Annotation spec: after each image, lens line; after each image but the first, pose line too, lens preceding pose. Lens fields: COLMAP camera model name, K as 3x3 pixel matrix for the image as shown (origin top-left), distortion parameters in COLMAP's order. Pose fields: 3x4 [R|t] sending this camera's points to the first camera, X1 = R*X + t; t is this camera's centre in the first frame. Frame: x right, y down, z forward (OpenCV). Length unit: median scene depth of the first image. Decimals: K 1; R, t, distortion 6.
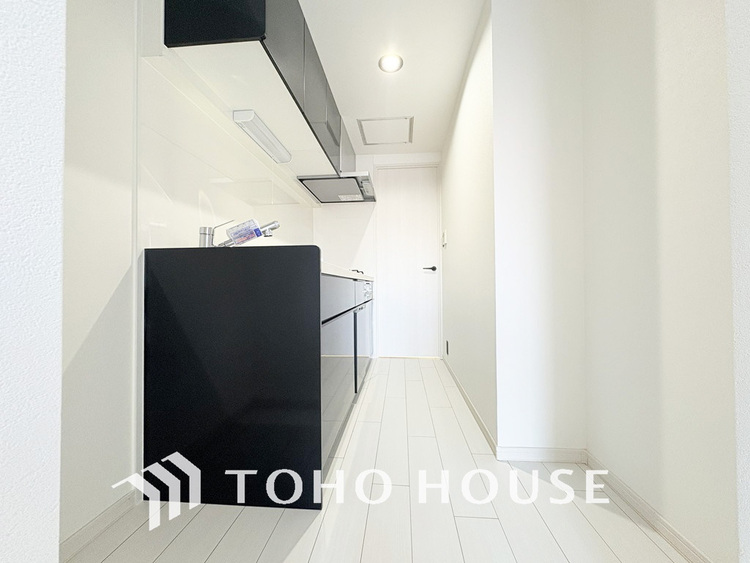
lens RADIAL K [[298.6, 0, 379.3], [0, 298.6, 282.8], [0, 0, 1]] dist [-0.002762, 0.000330]
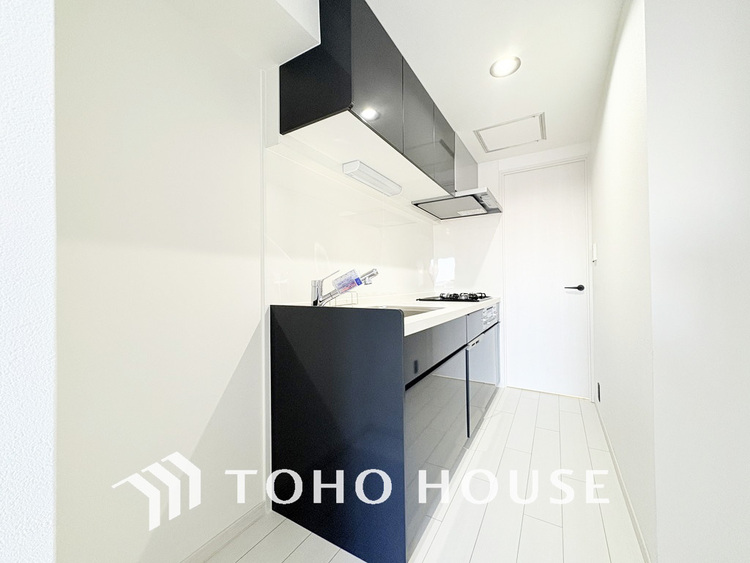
lens RADIAL K [[298.6, 0, 375.5], [0, 298.6, 282.3], [0, 0, 1]] dist [-0.002762, 0.000330]
pose [[0.893279, -0.006157, -0.449460, 0.067427], [0.009609, 0.999939, 0.005399, -0.095720], [0.449400, -0.009142, 0.893284, 0.047728]]
